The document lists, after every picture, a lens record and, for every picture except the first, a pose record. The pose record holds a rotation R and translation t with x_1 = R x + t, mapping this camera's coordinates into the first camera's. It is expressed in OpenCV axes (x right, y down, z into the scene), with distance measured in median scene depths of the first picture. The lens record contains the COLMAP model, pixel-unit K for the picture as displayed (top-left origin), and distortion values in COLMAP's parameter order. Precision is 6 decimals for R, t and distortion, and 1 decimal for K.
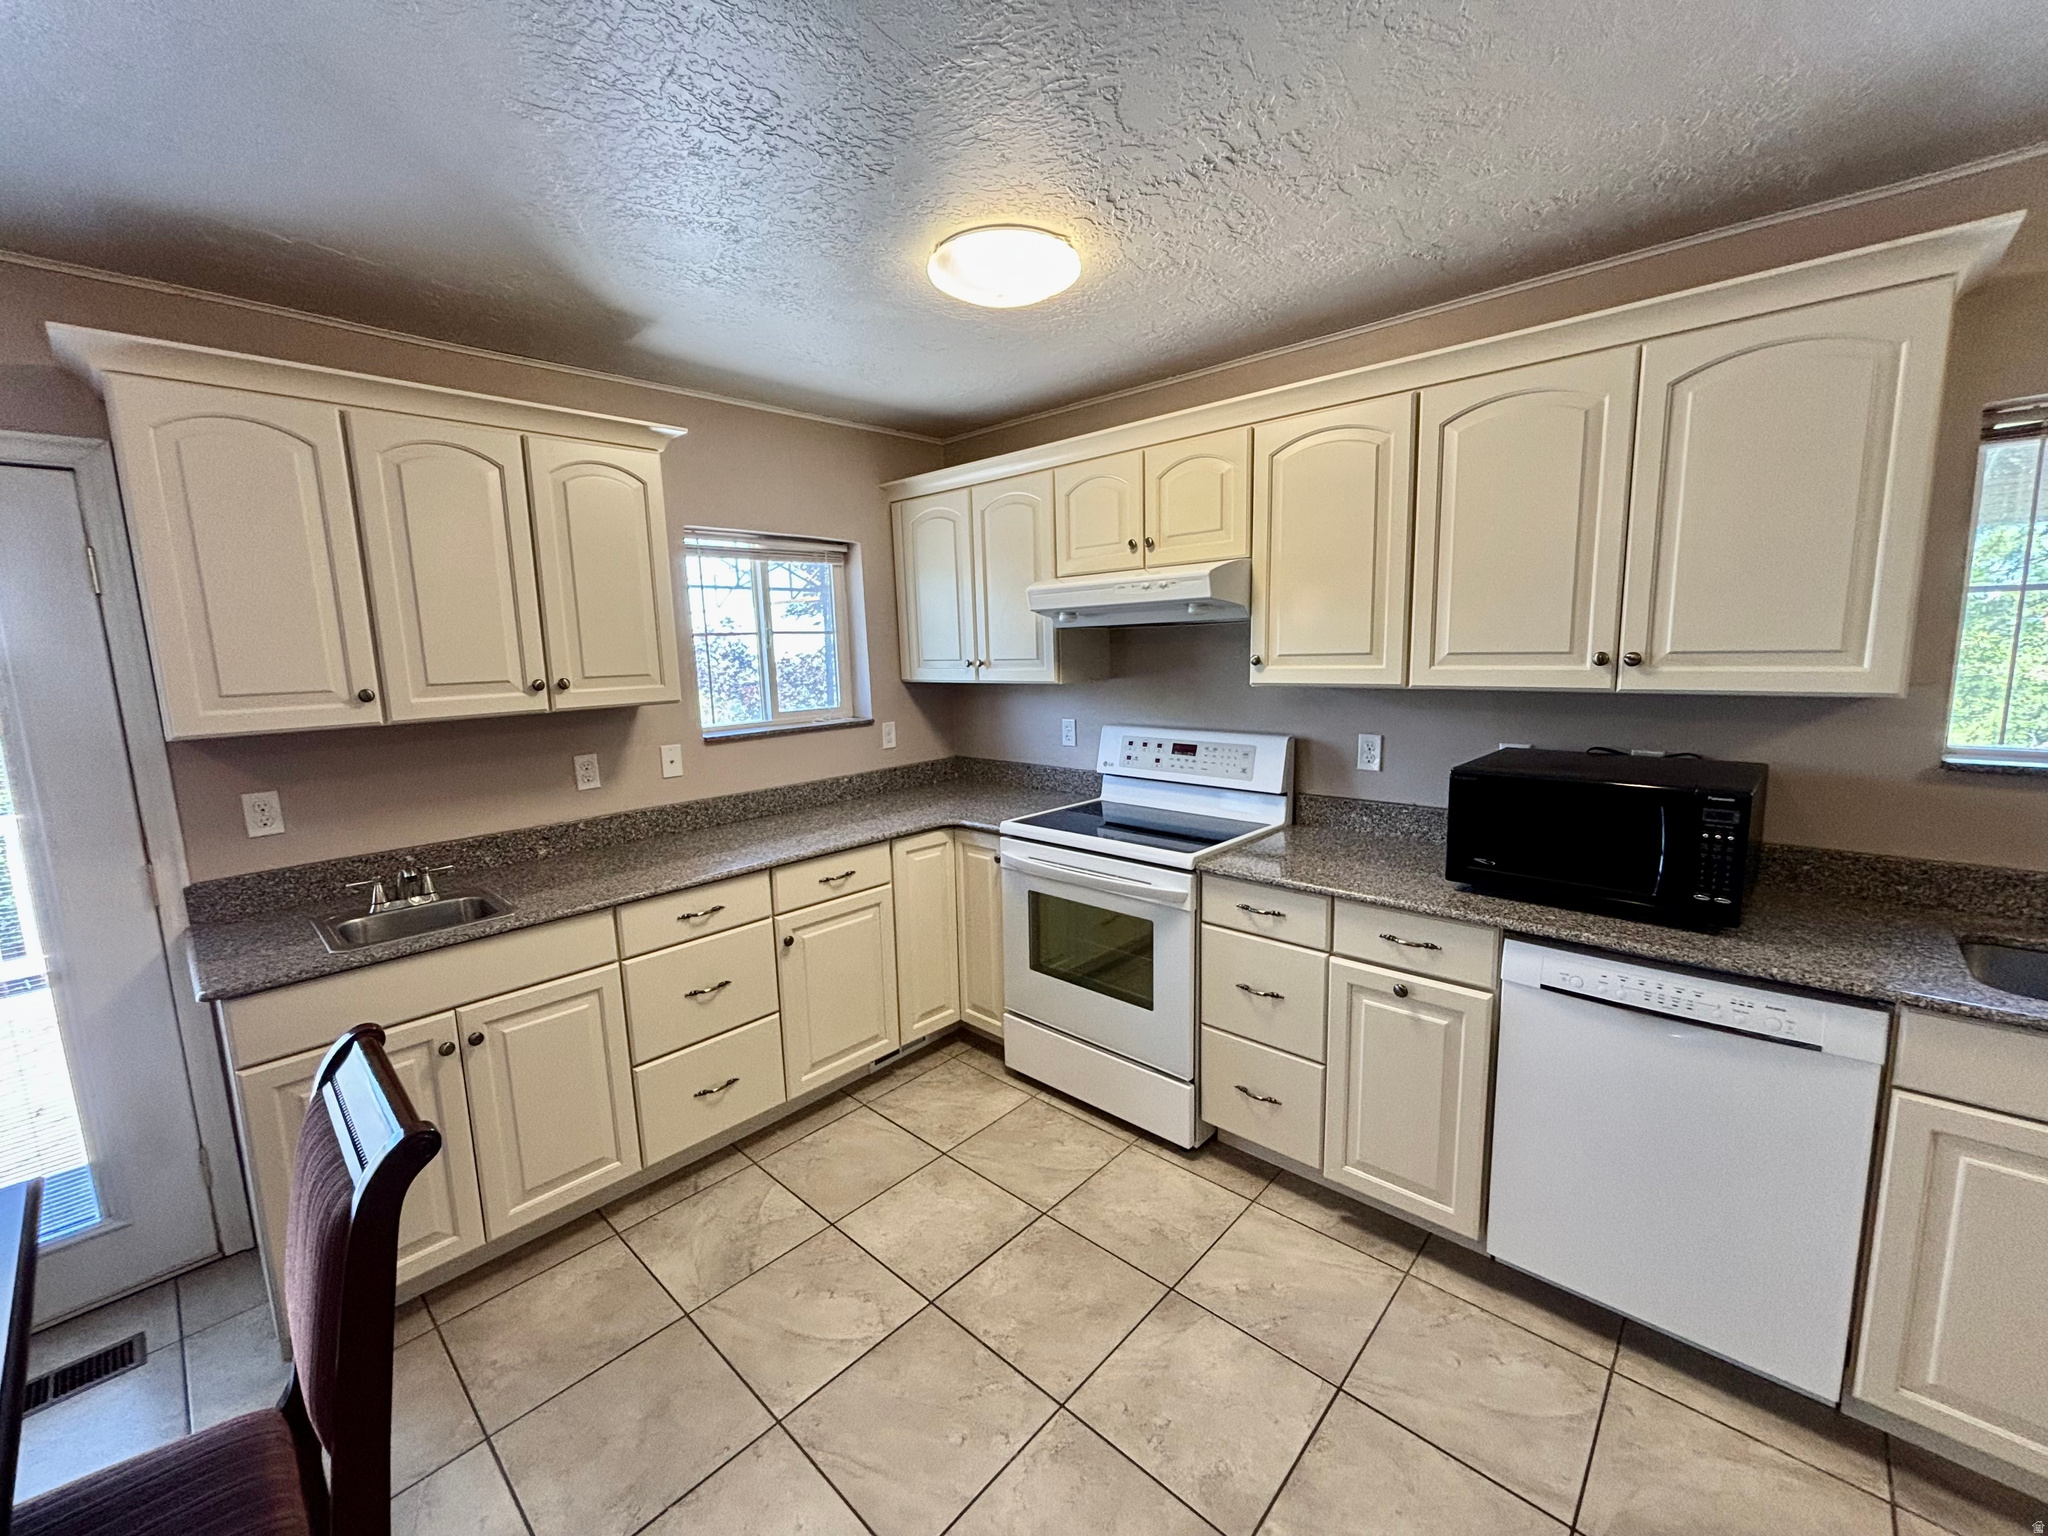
lens RADIAL K [[829.9, 0, 1031.5], [0, 829.9, 764.7], [0, 0, 1]] dist [0.003102, 0.001756]
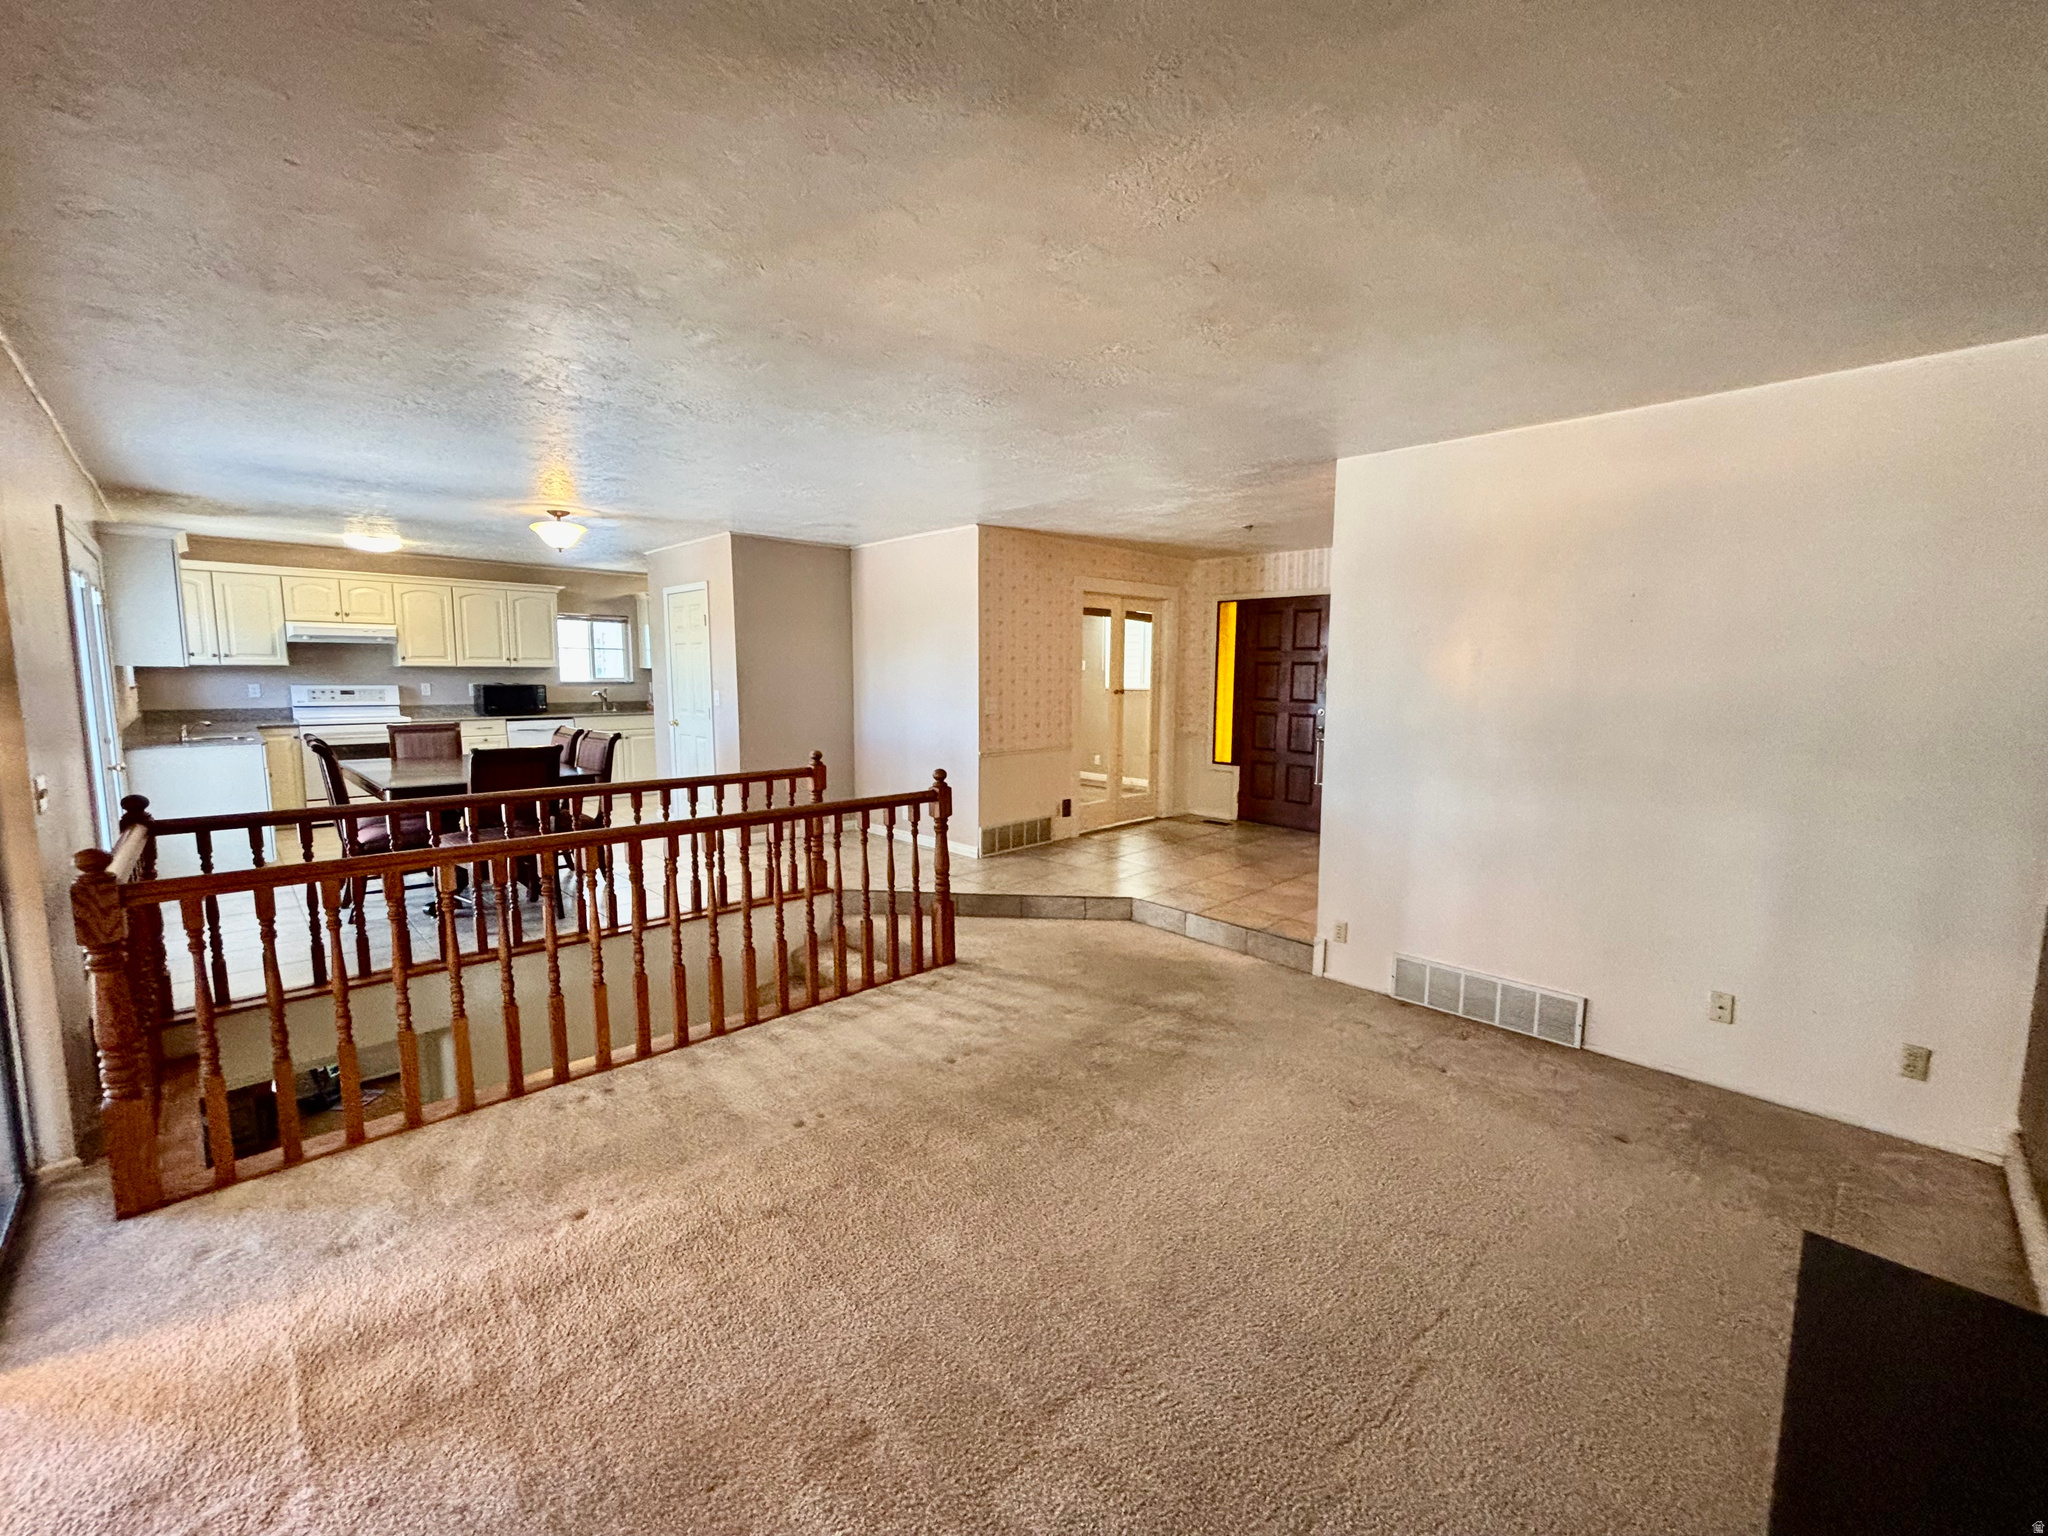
lens RADIAL K [[829.9, 0, 1009.1], [0, 829.9, 758.2], [0, 0, 1]] dist [0.003102, 0.001756]
pose [[0.053656, -0.074489, 0.995777, -2.841062], [0.140626, 0.987839, 0.066318, 0.371929], [-0.988608, 0.136474, 0.063478, -1.445978]]
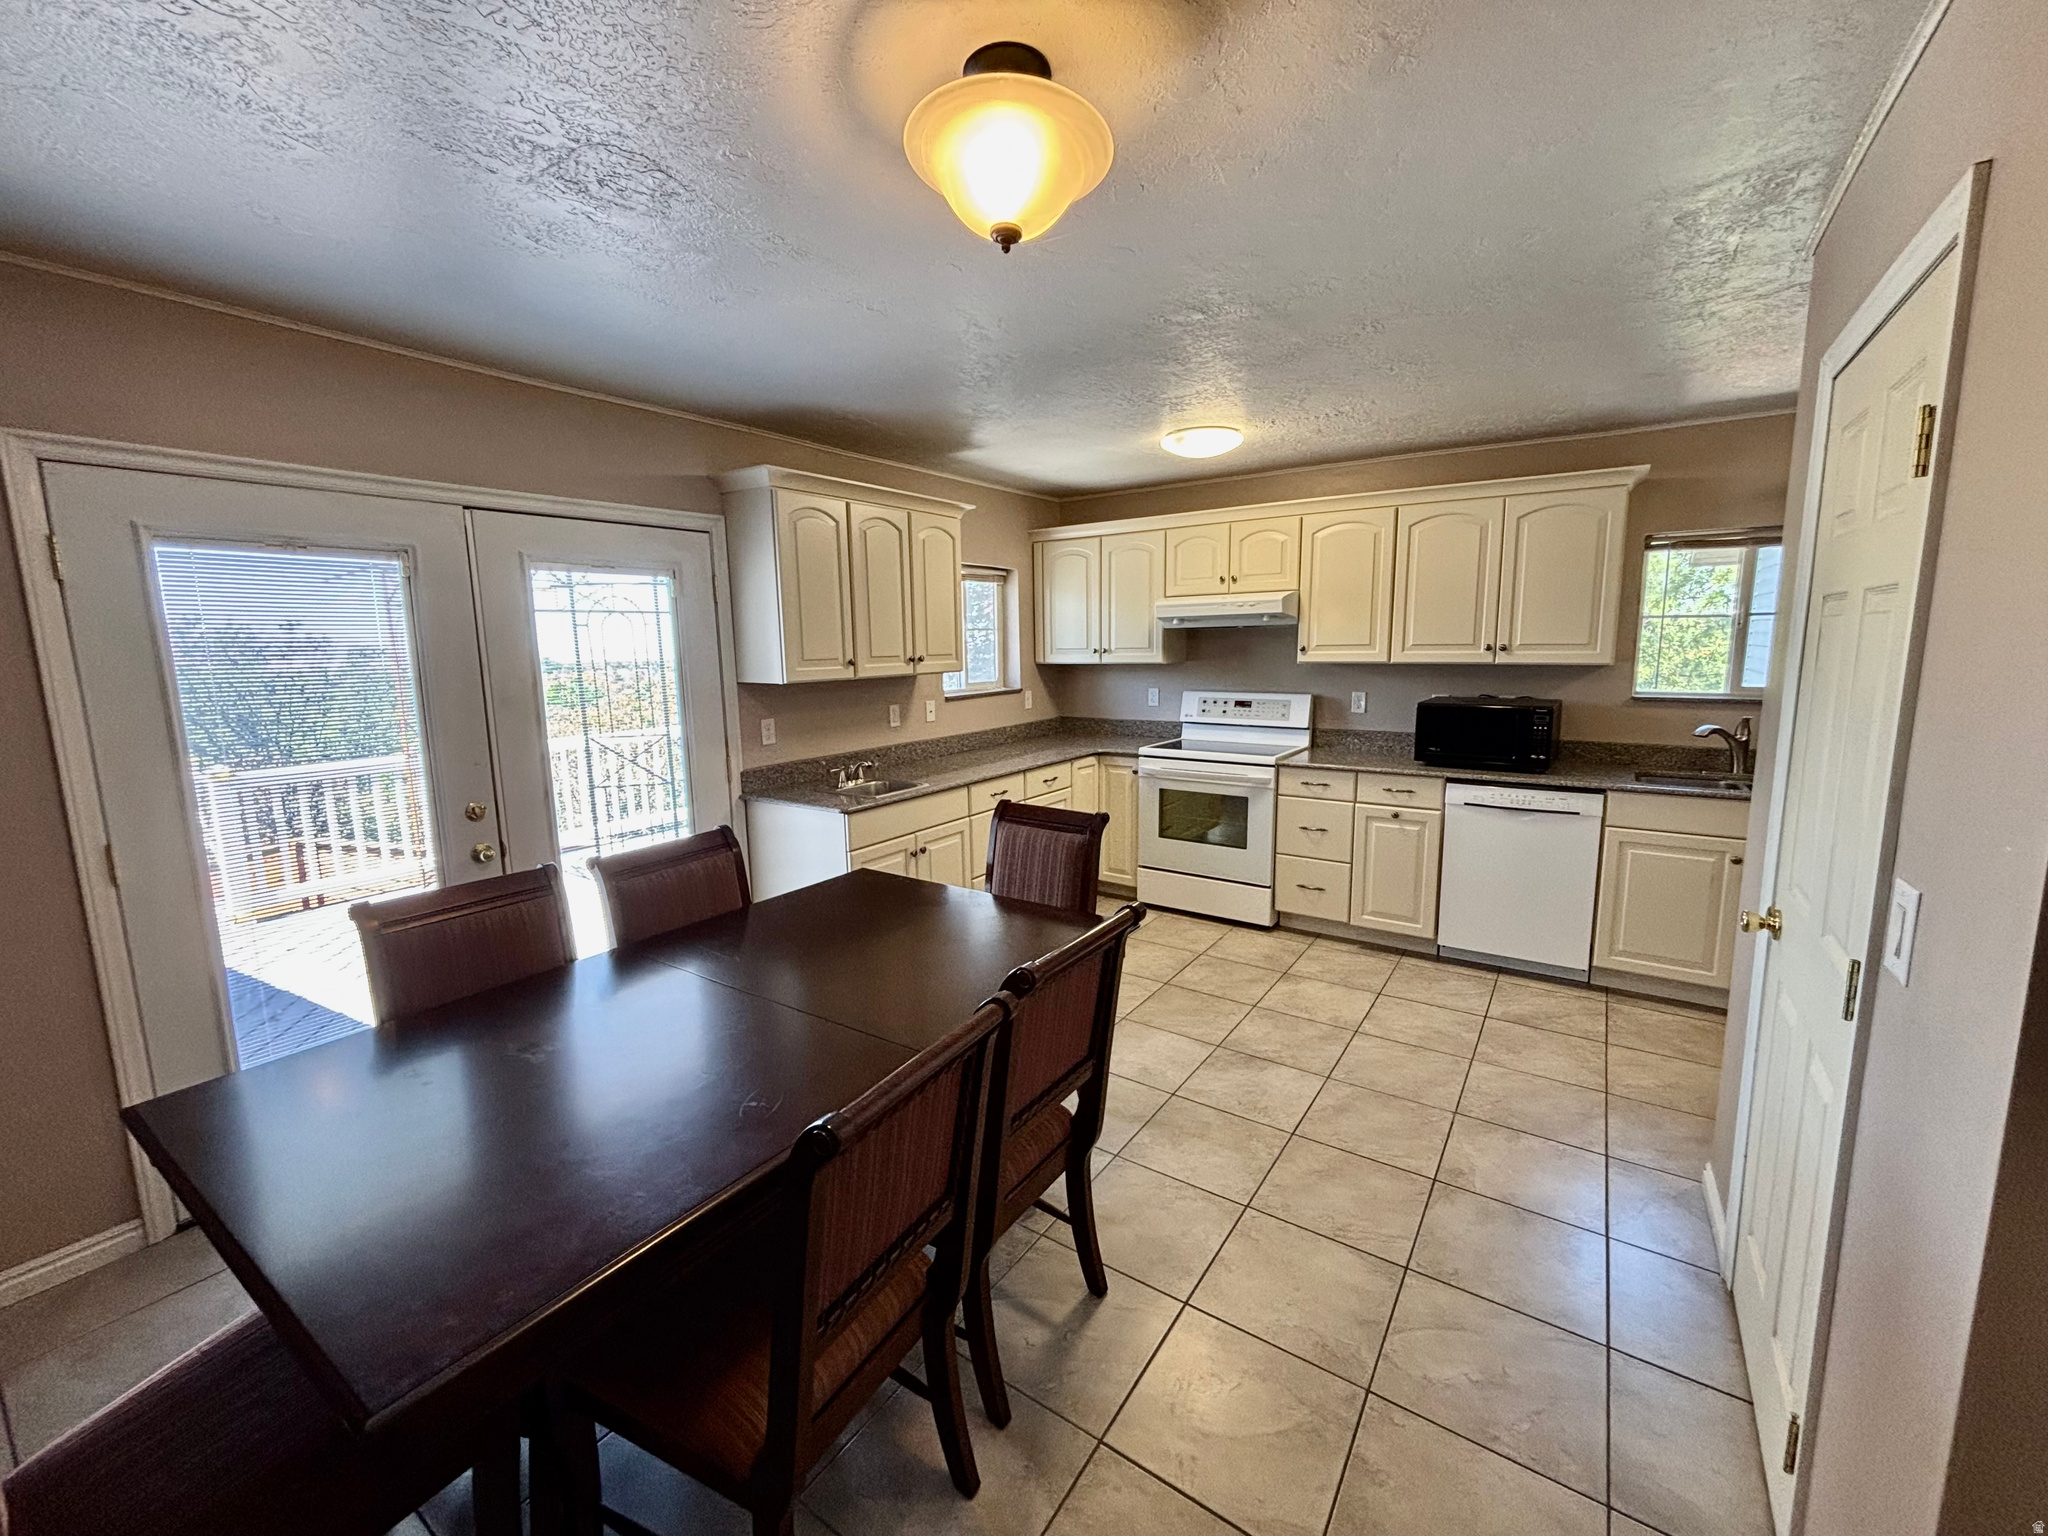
lens RADIAL K [[829.9, 0, 1026.6], [0, 829.9, 768.3], [0, 0, 1]] dist [0.003102, 0.001756]
pose [[0.990281, -0.009550, 0.138756, -0.574592], [0.008932, 0.999947, 0.005074, 0.118073], [-0.138798, -0.003786, 0.990314, -0.688102]]
